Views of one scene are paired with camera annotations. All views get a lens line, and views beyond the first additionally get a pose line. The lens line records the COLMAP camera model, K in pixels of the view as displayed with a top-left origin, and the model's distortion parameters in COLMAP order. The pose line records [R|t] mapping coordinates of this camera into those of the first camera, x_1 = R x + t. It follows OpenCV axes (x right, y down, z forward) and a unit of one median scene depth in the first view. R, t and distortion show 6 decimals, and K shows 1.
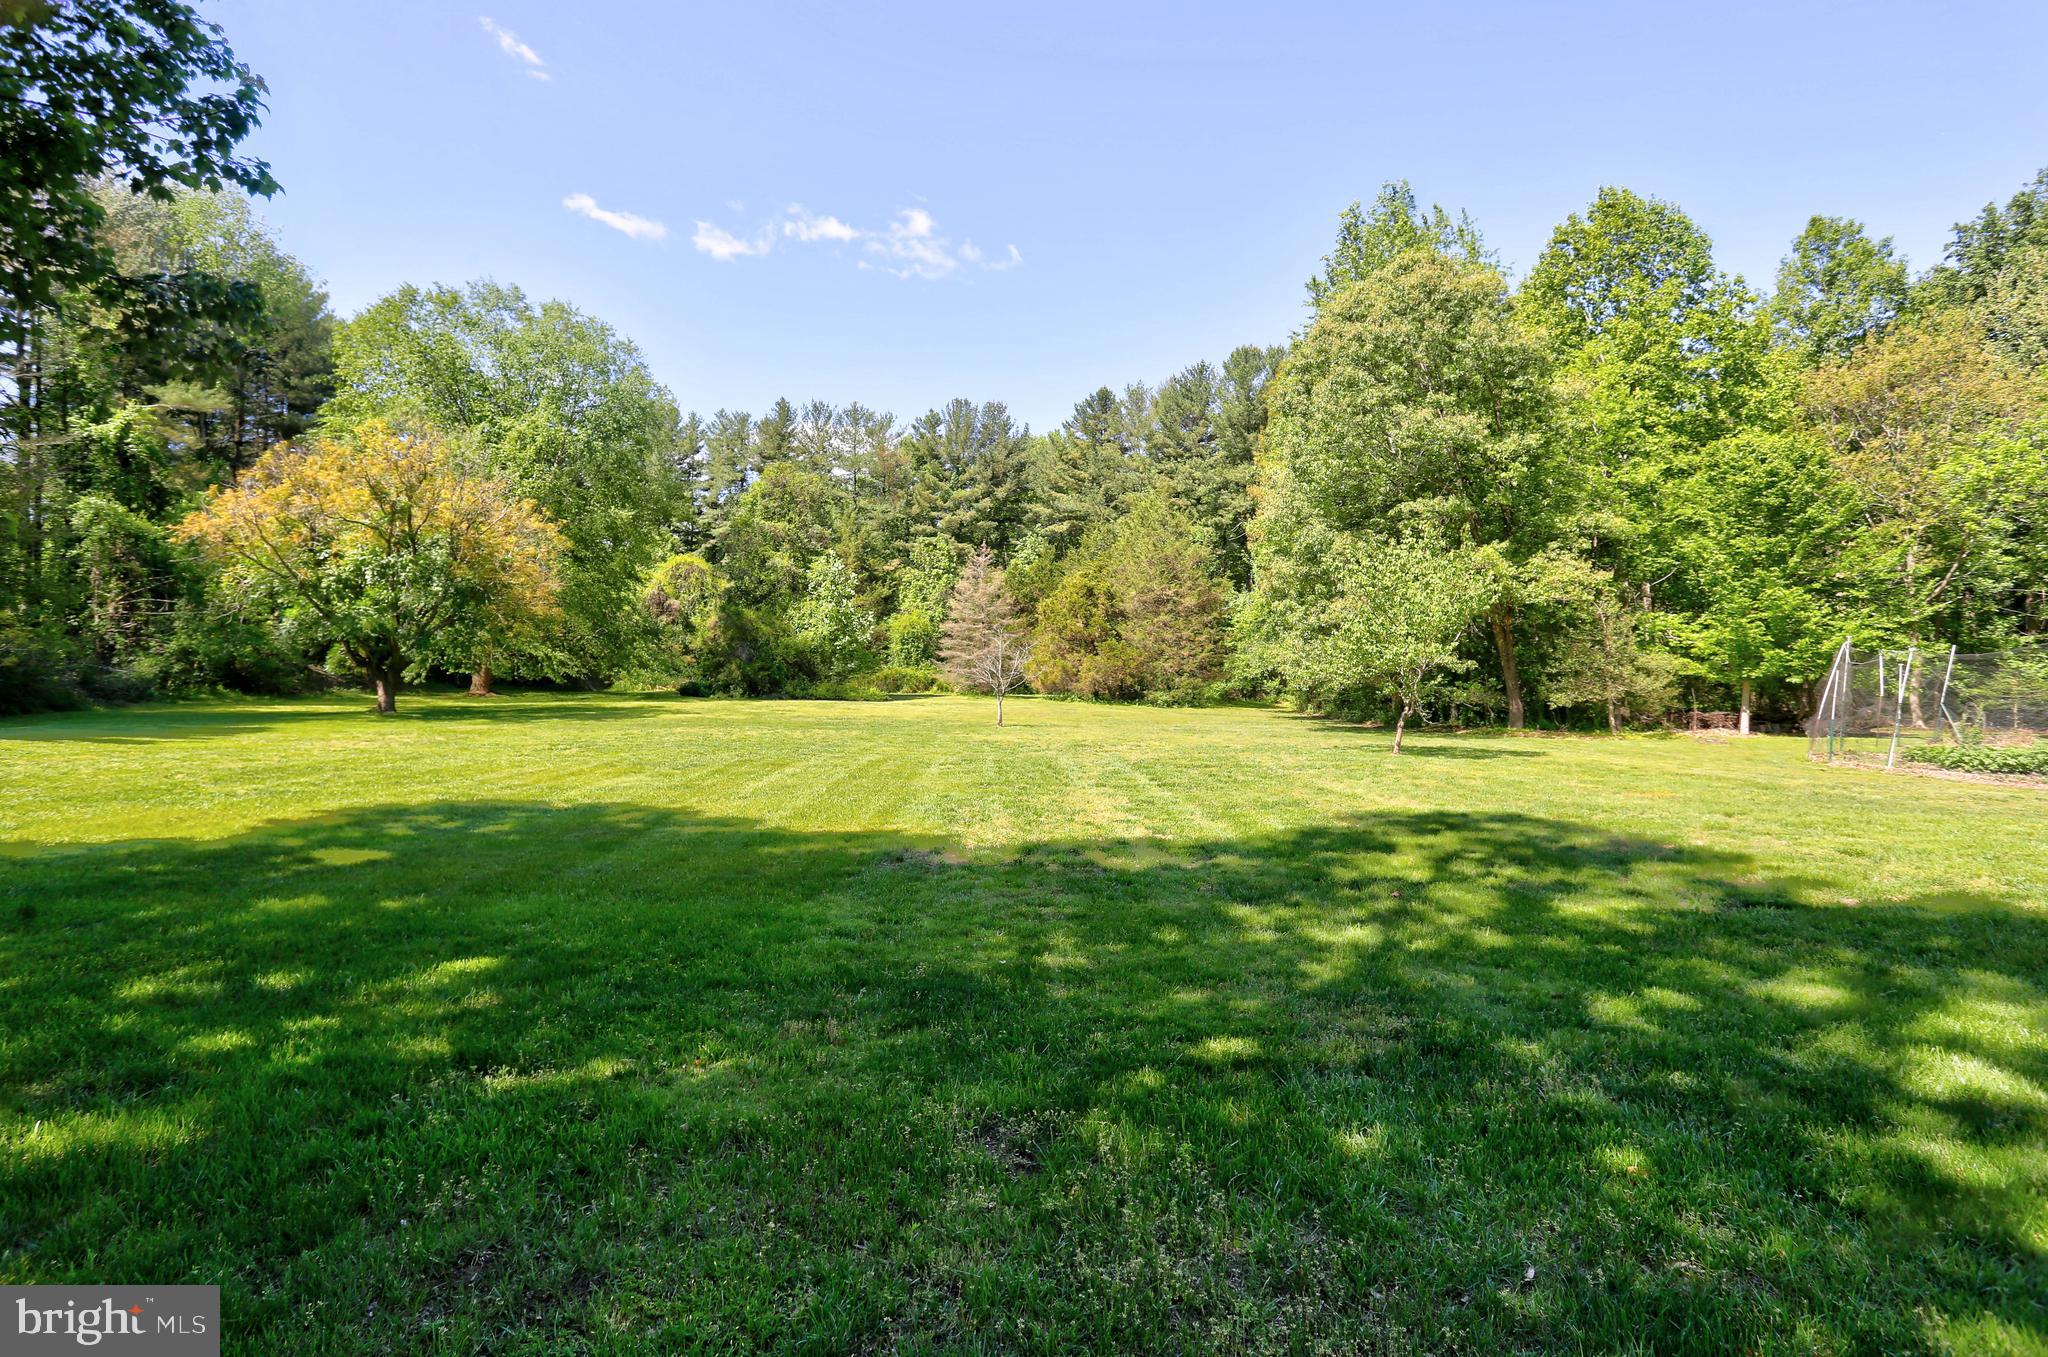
lens RADIAL K [[972.9, 0, 1035.9], [0, 972.9, 669.9], [0, 0, 1]] dist [0.002401, -0.000027]
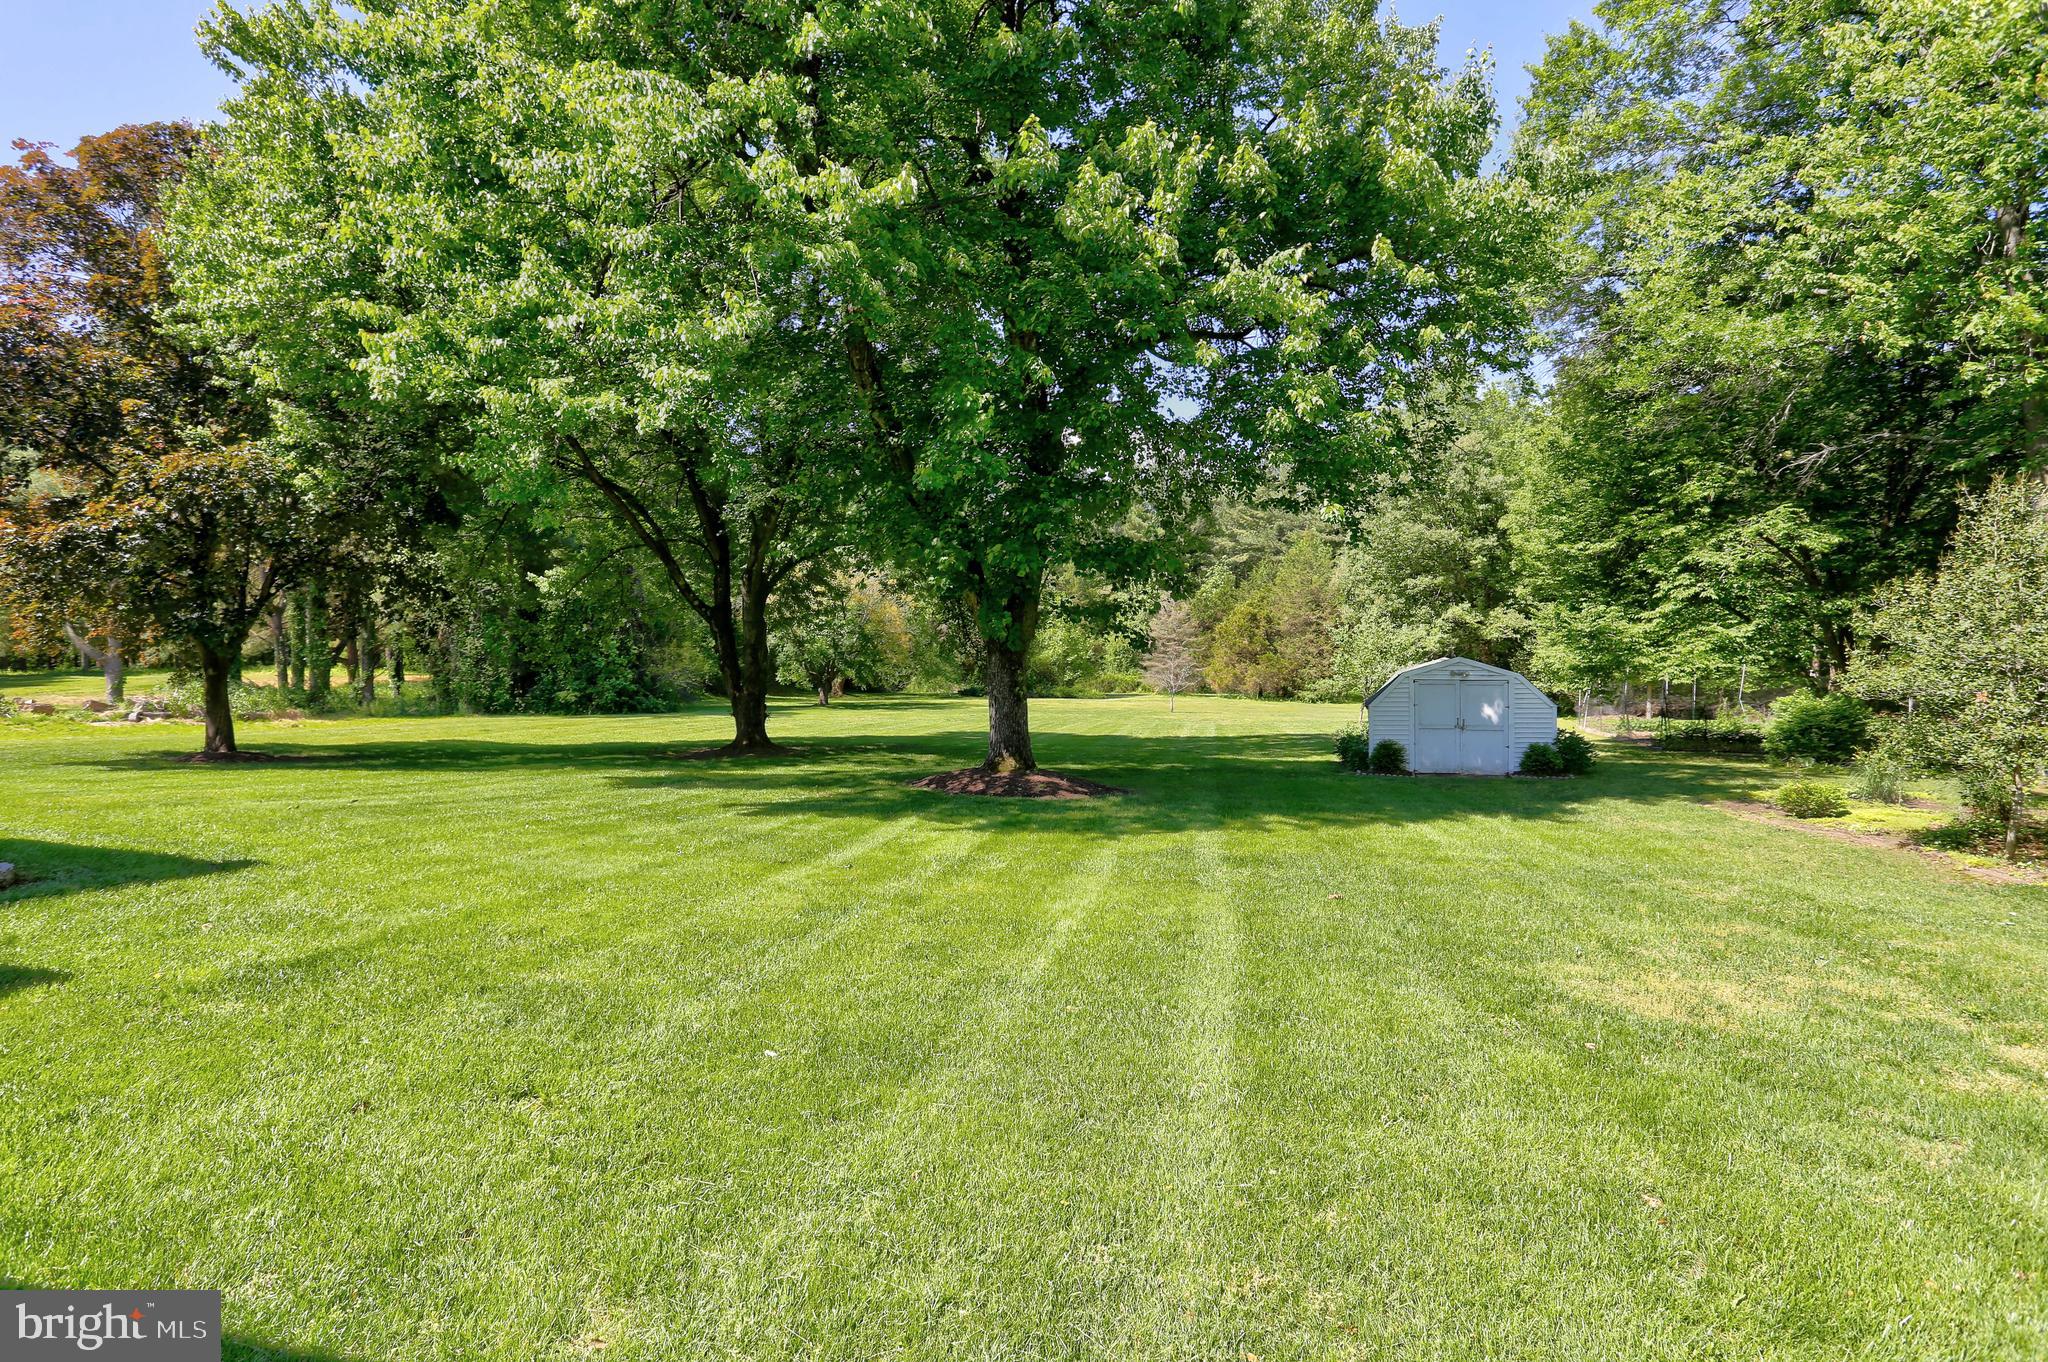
lens RADIAL K [[972.9, 0, 1022.7], [0, 972.9, 673.8], [0, 0, 1]] dist [0.002401, -0.000027]
pose [[0.973200, -0.008318, -0.229810, 0.051296], [0.009805, 0.999938, 0.005329, -0.011840], [0.229751, -0.007440, 0.973221, -0.362283]]
